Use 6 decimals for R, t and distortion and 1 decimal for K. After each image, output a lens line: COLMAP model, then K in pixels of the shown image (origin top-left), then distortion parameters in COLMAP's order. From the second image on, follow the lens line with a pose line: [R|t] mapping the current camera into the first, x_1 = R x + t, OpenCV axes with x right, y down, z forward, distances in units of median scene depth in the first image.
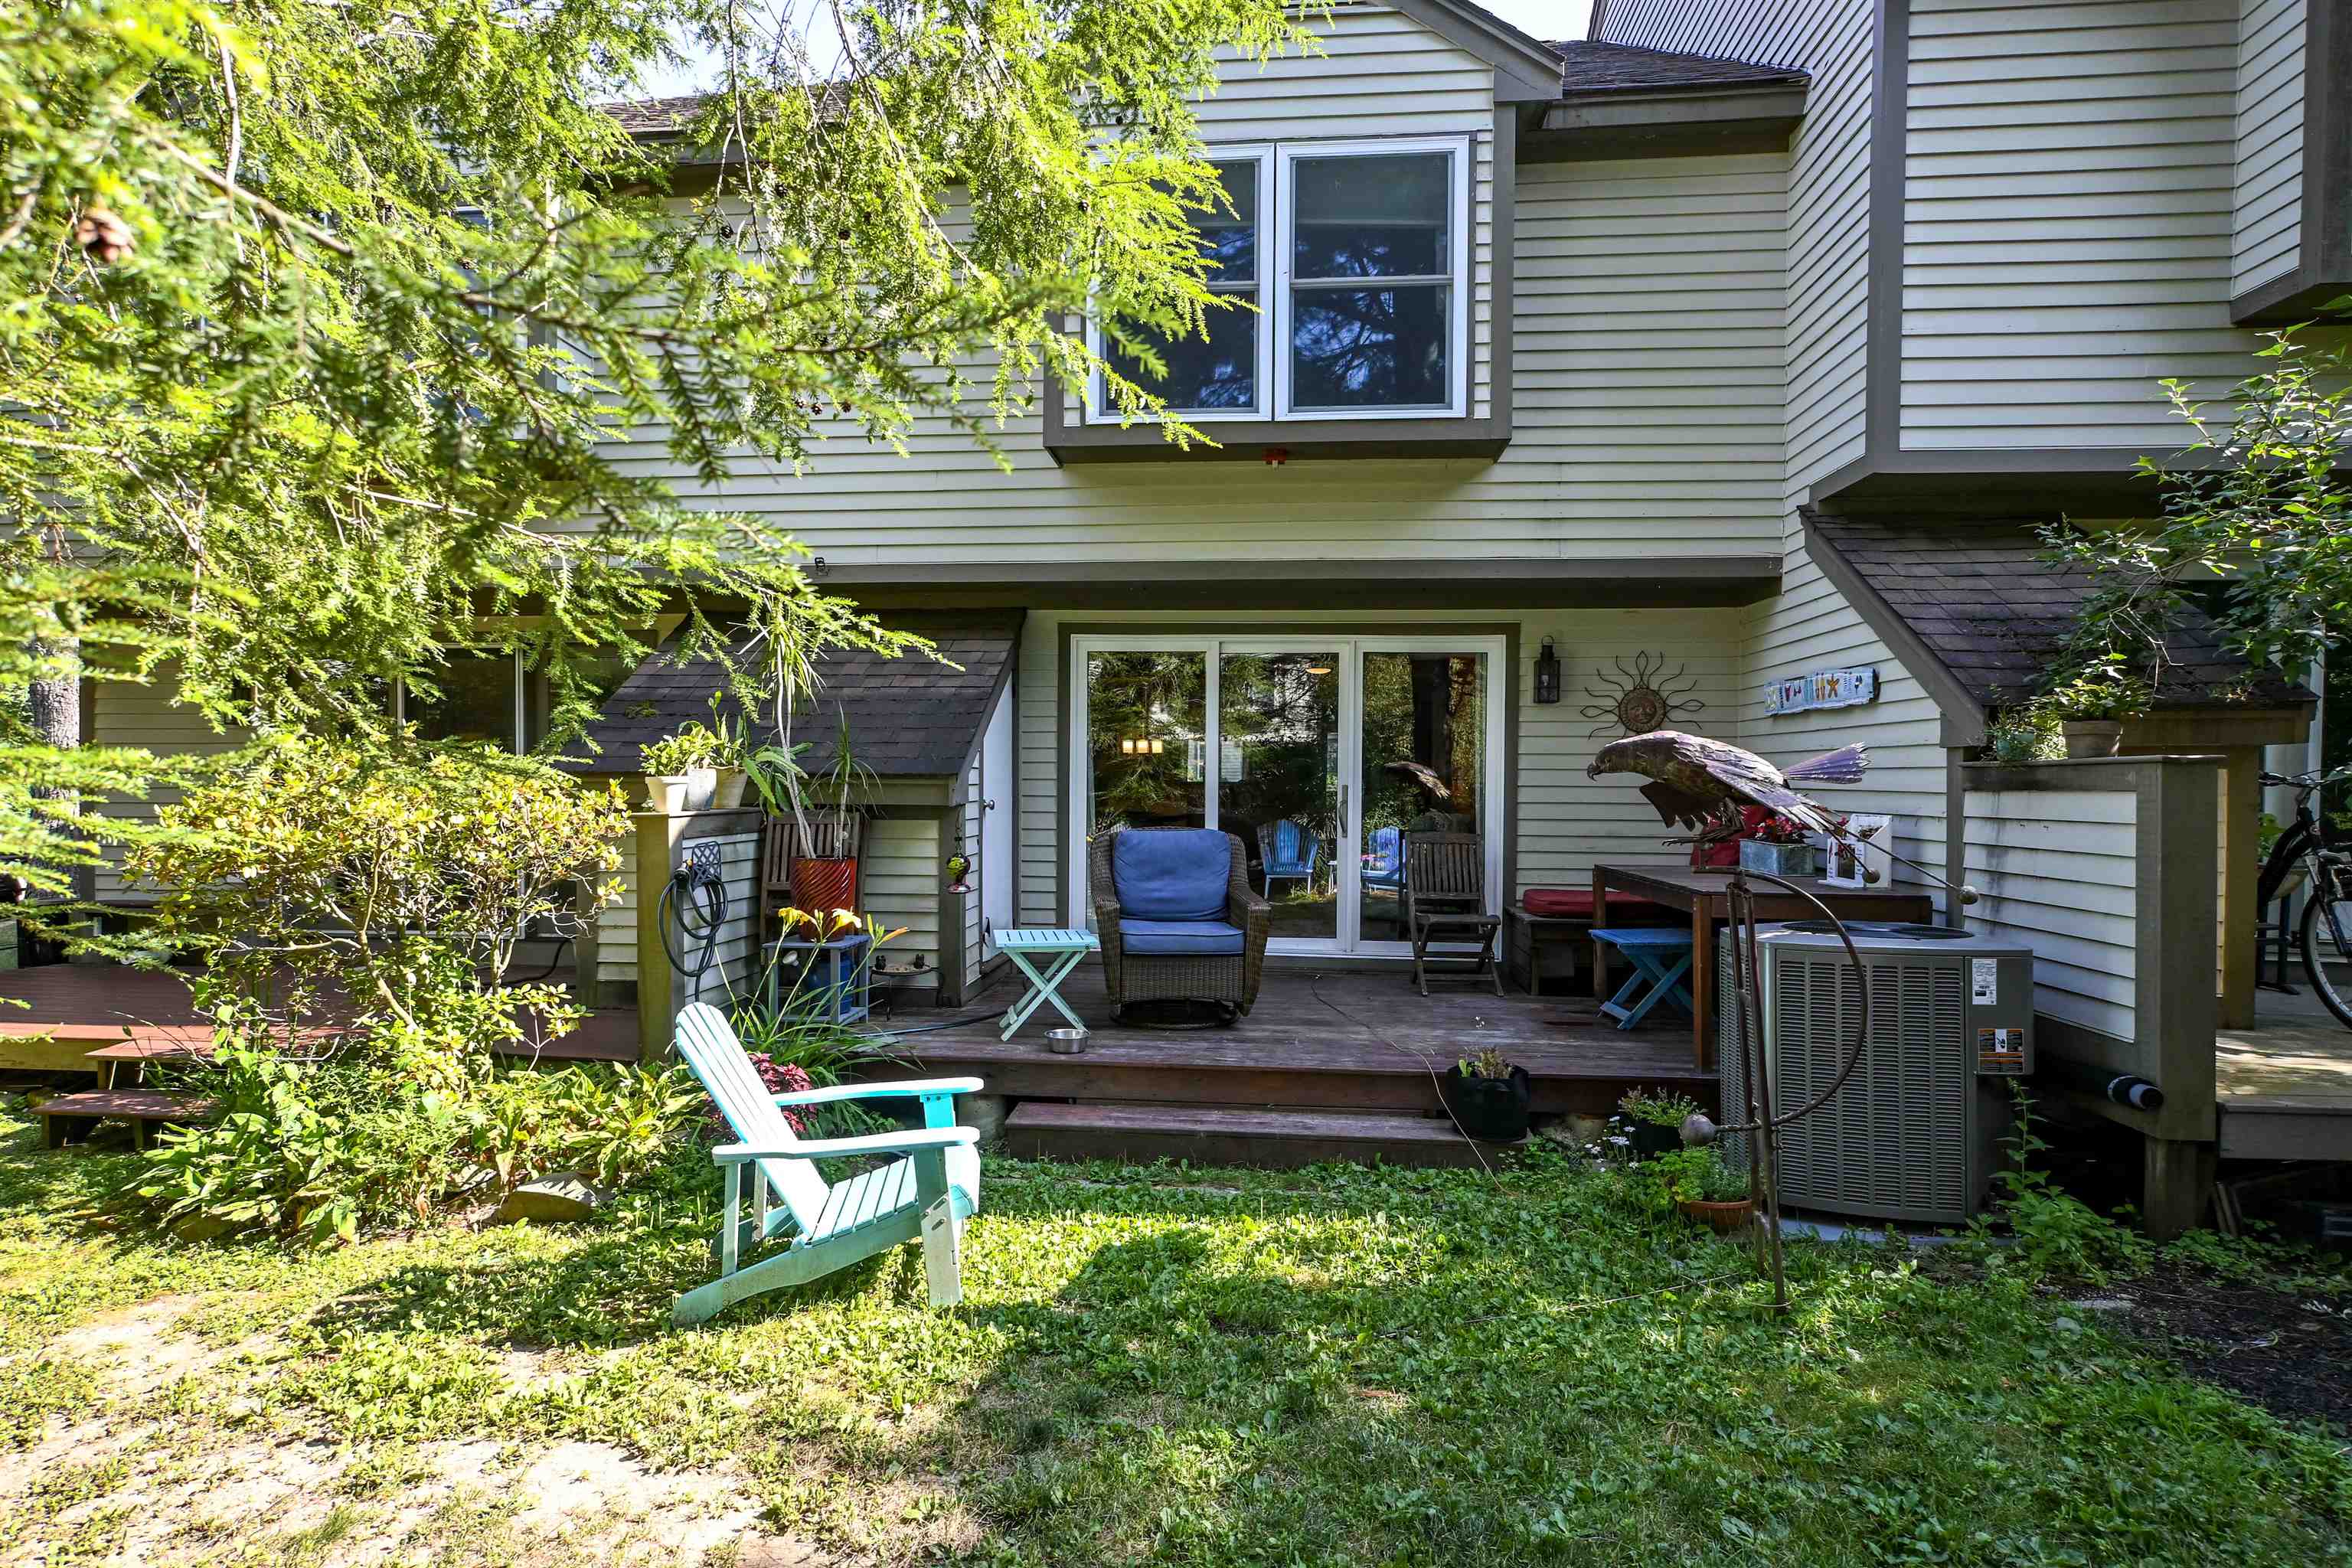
lens RADIAL K [[1166.8, 0, 1156.8], [0, 1166.8, 775.2], [0, 0, 1]] dist [0.001339, 0.001212]
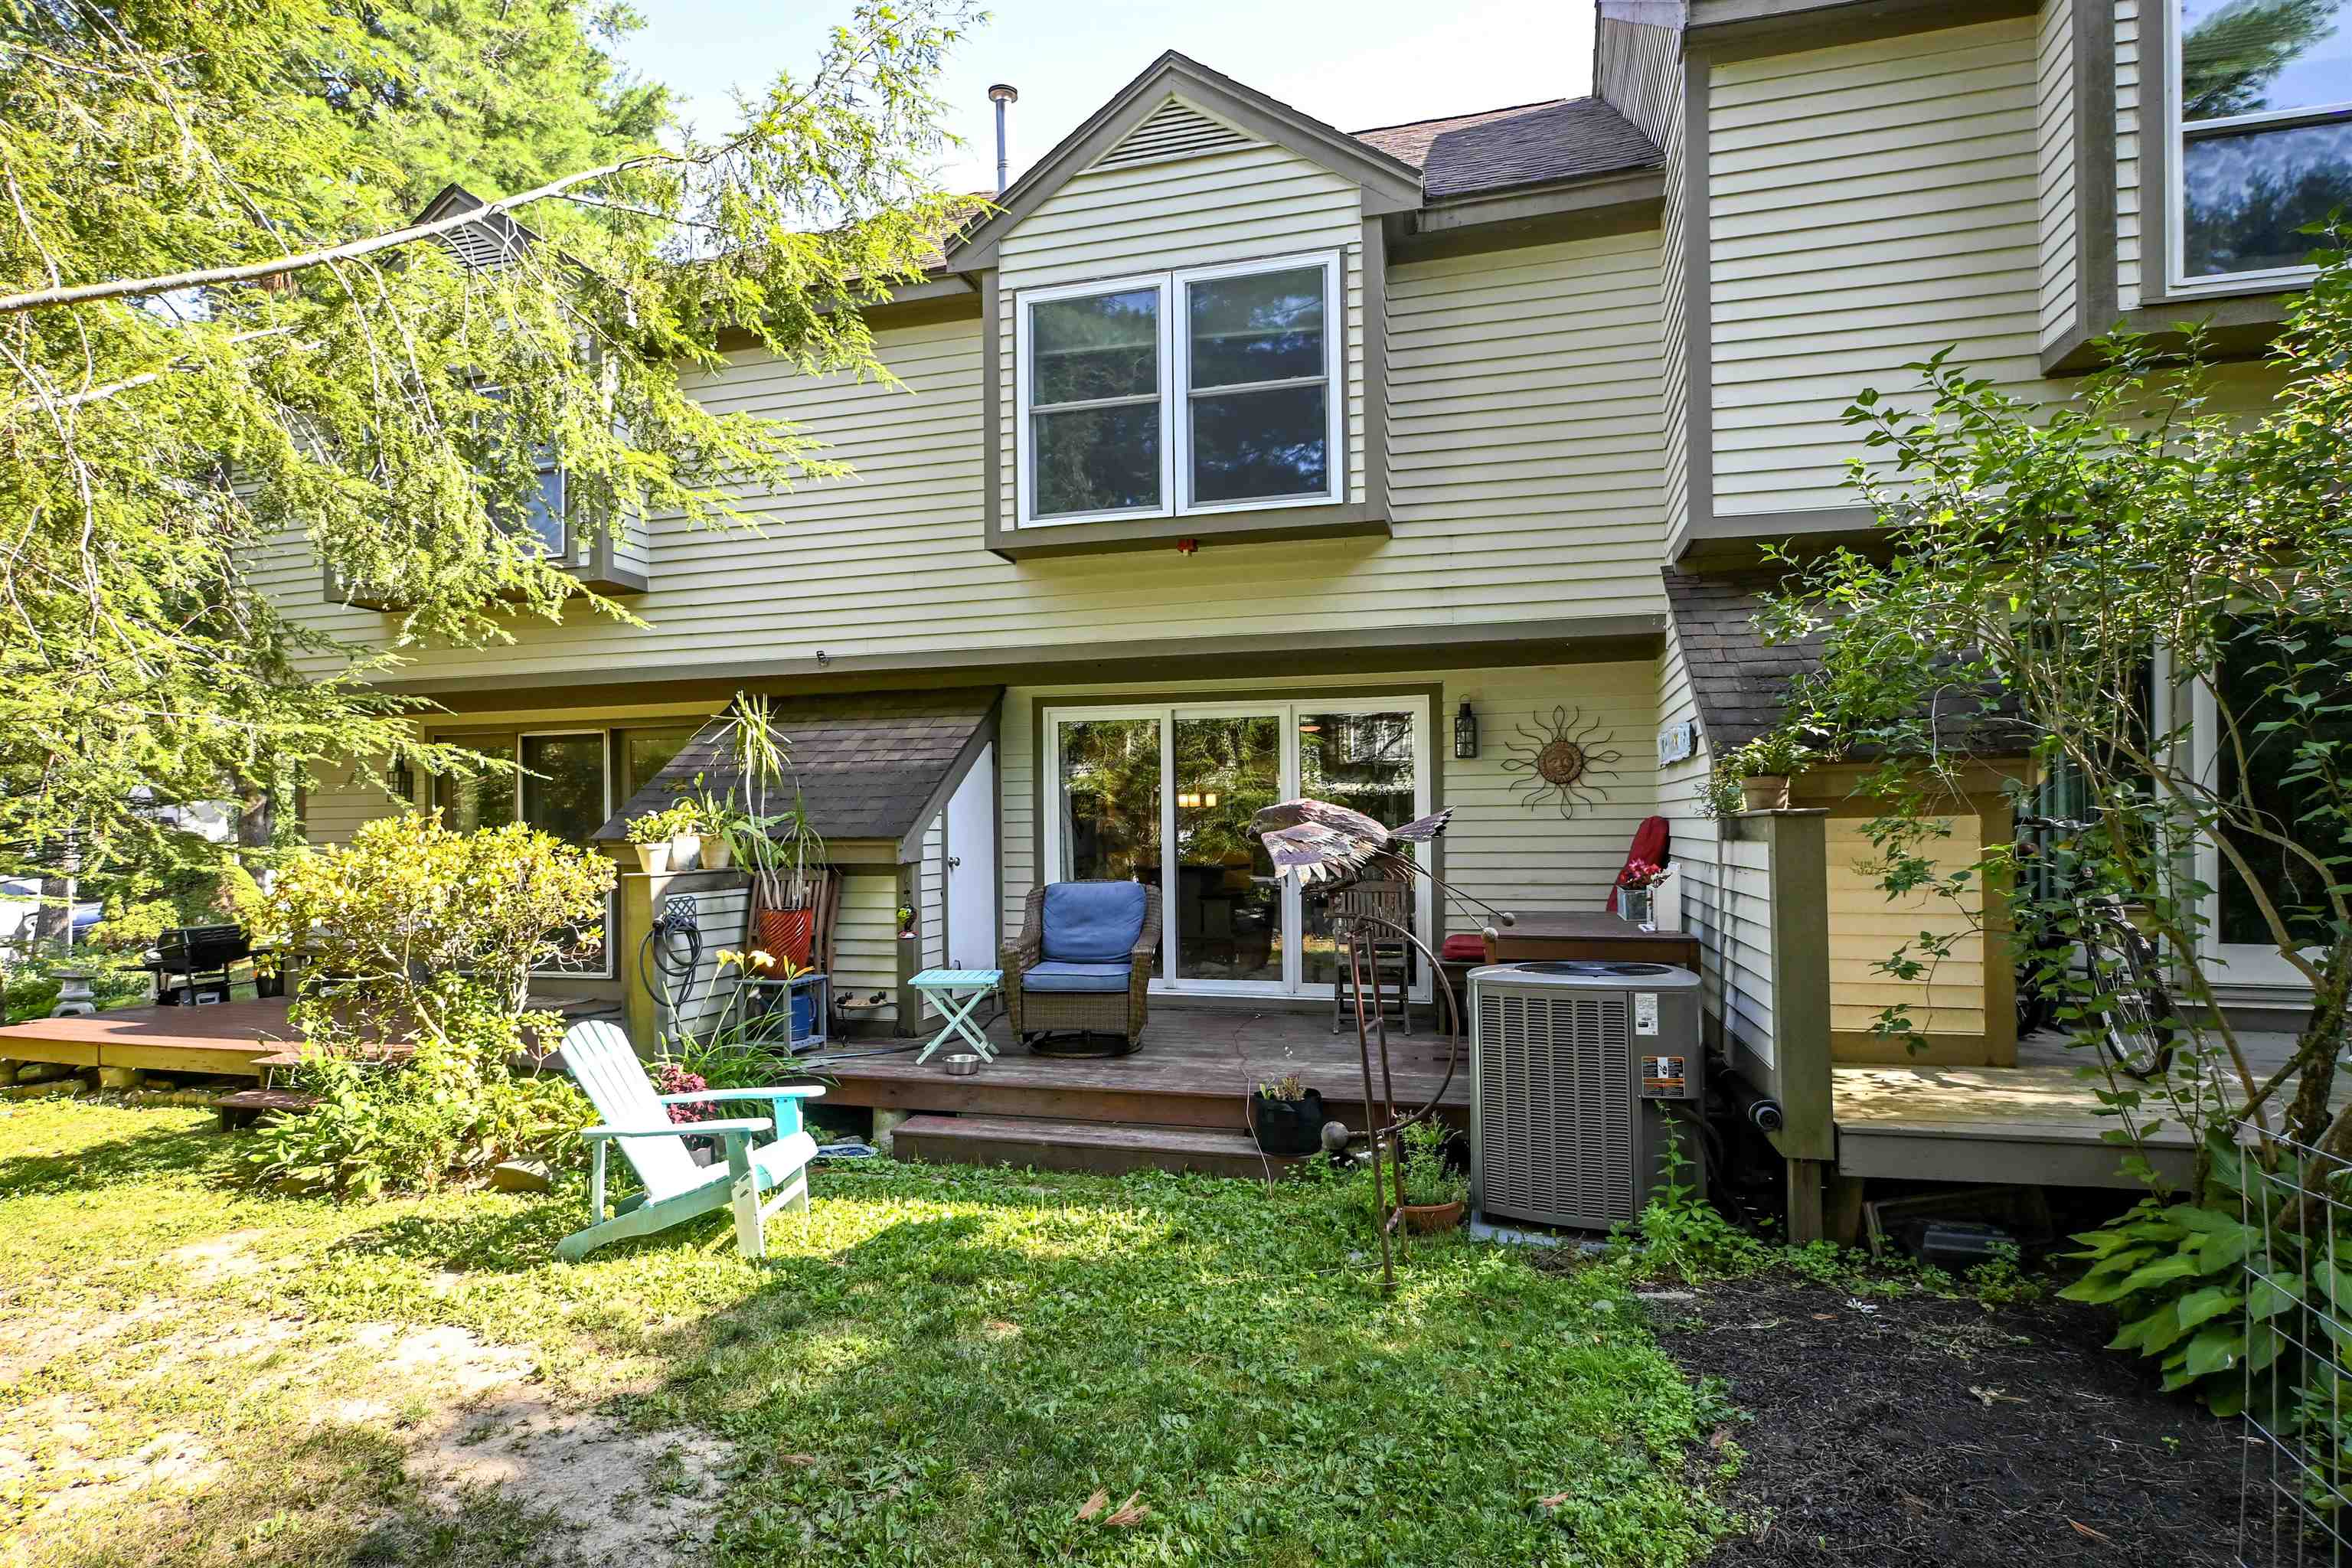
lens RADIAL K [[1190.9, 0, 1145.3], [0, 1190.9, 792.1], [0, 0, 1]] dist [0.000769, 0.002320]
pose [[0.983986, -0.023323, -0.176714, 0.317582], [0.018791, 0.999451, -0.027274, -0.009287], [0.177253, 0.023517, 0.983884, -0.147965]]
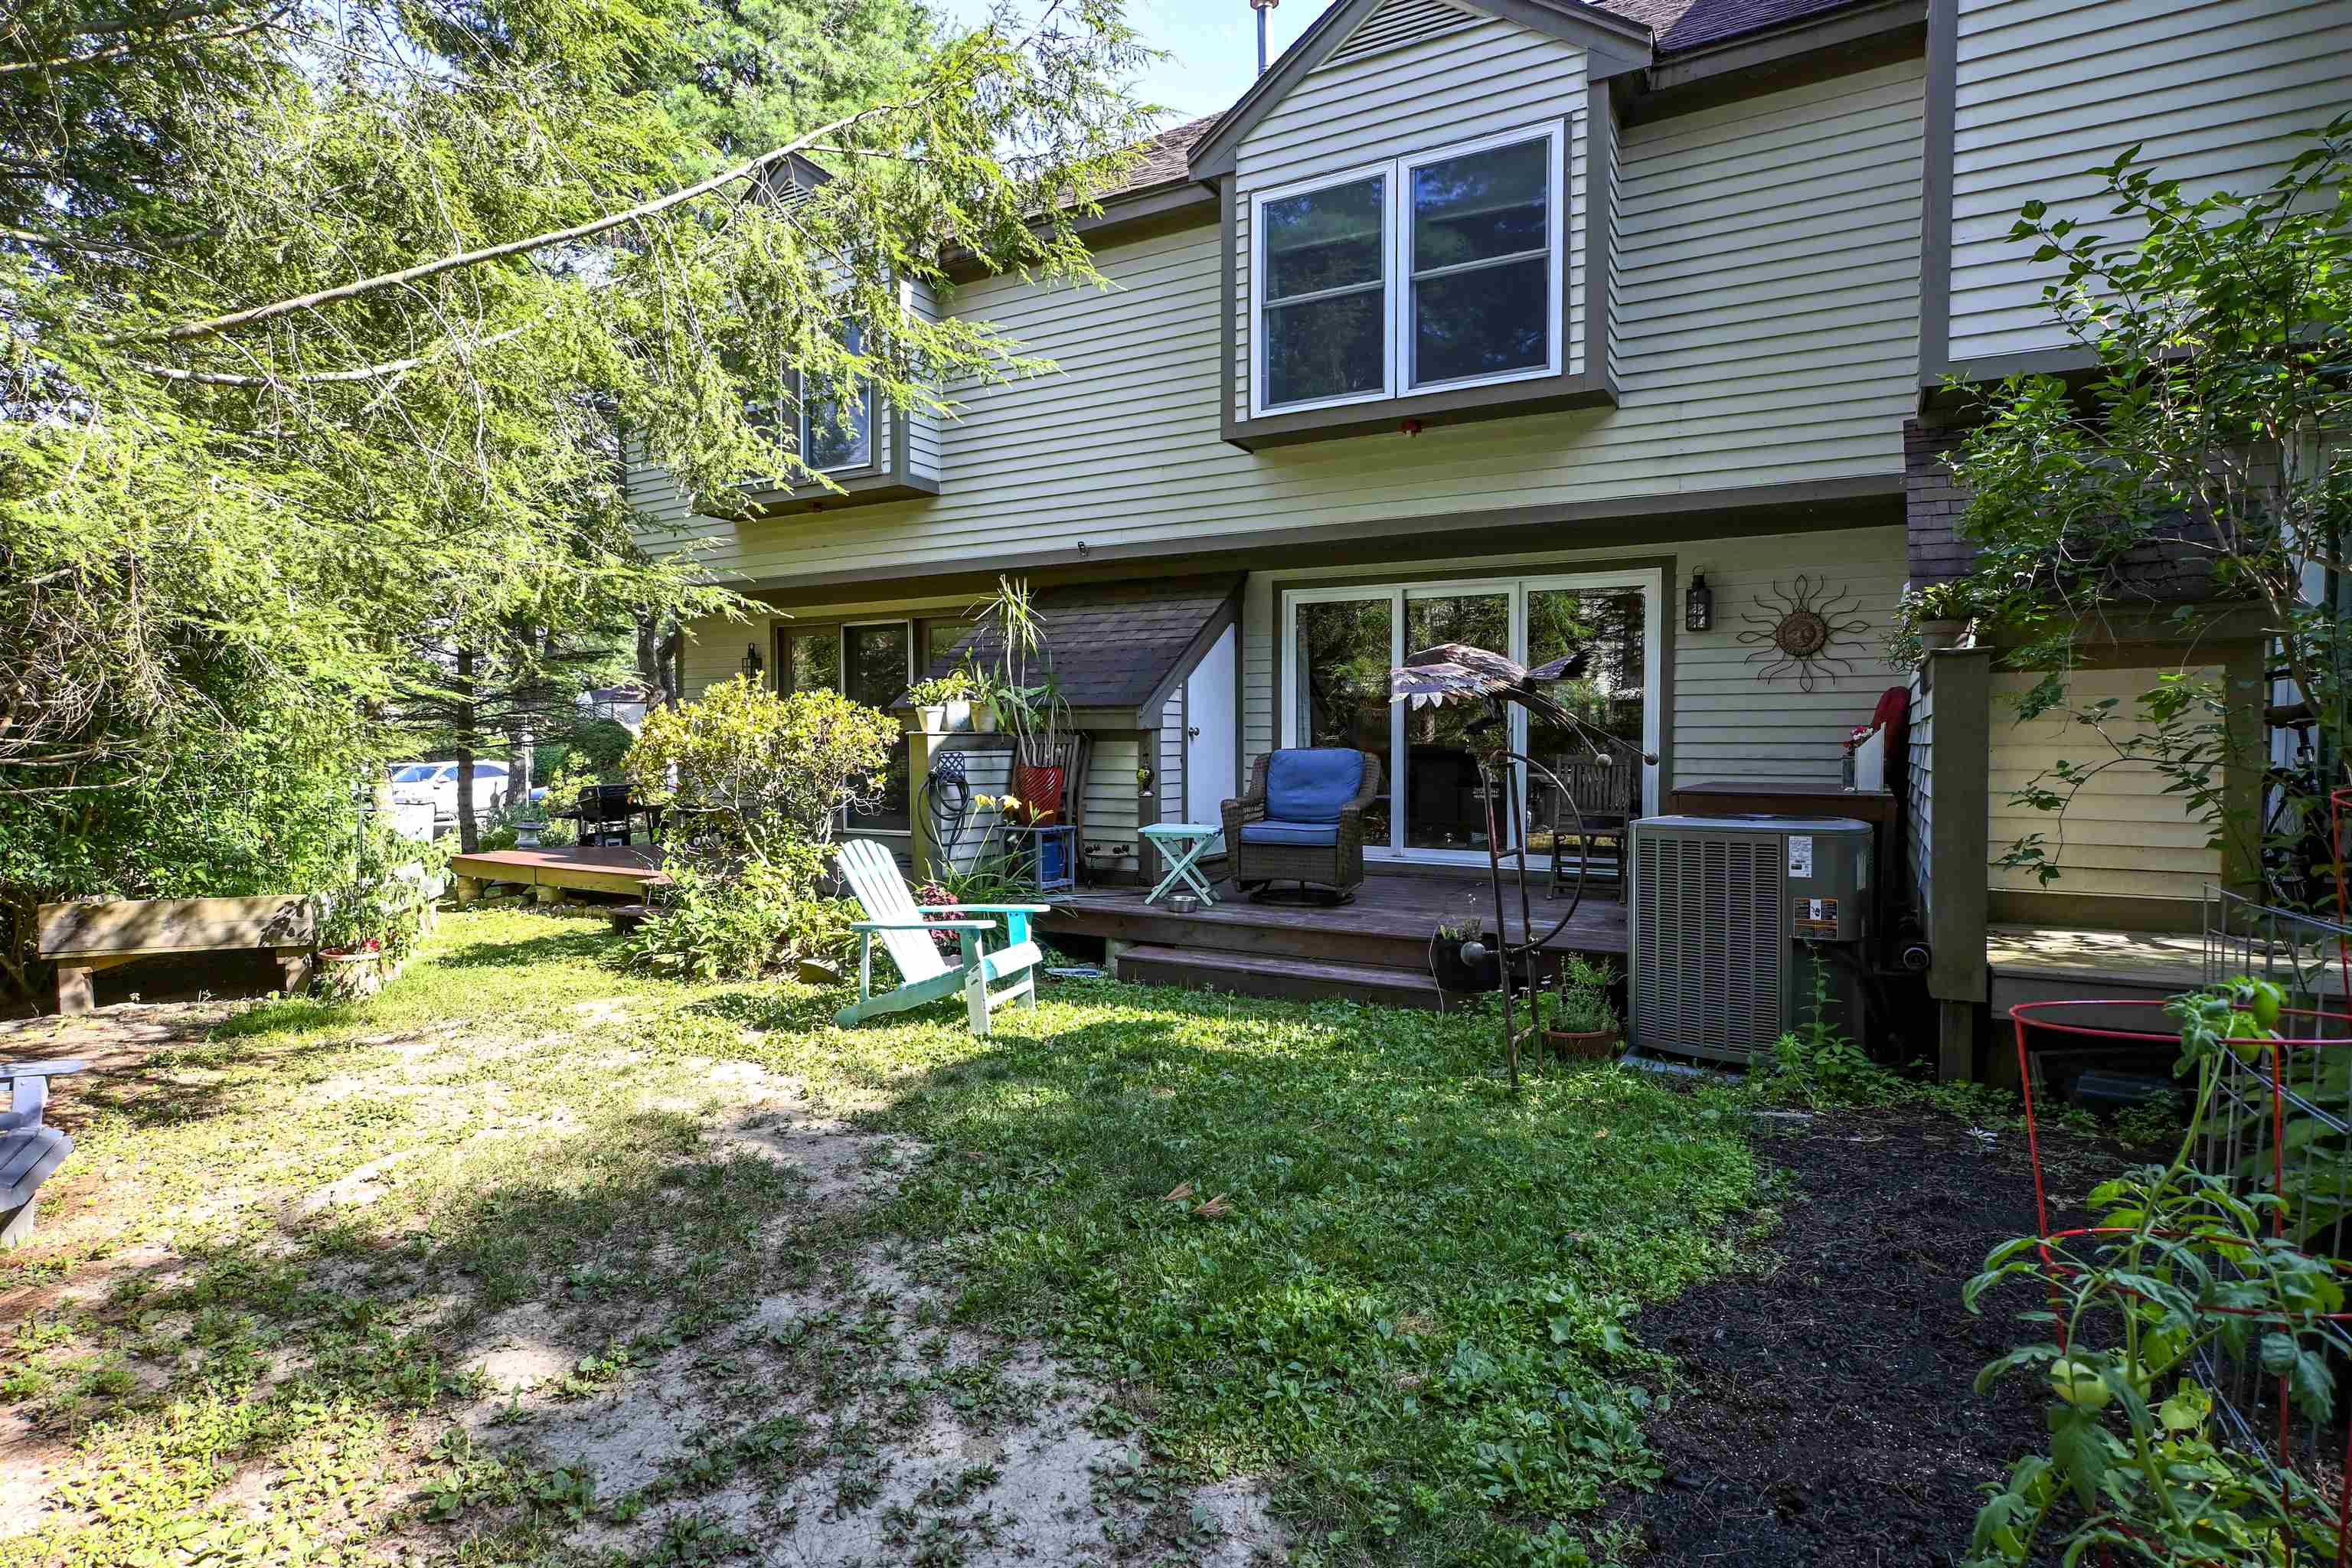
lens RADIAL K [[1176.3, 0, 1173.1], [0, 1176.3, 749.8], [0, 0, 1]] dist [0.002271, 0.006641]
pose [[0.914705, -0.001864, -0.404119, 0.439478], [0.006148, 0.999938, 0.009303, 0.042367], [0.404077, -0.010994, 0.914659, -0.202038]]
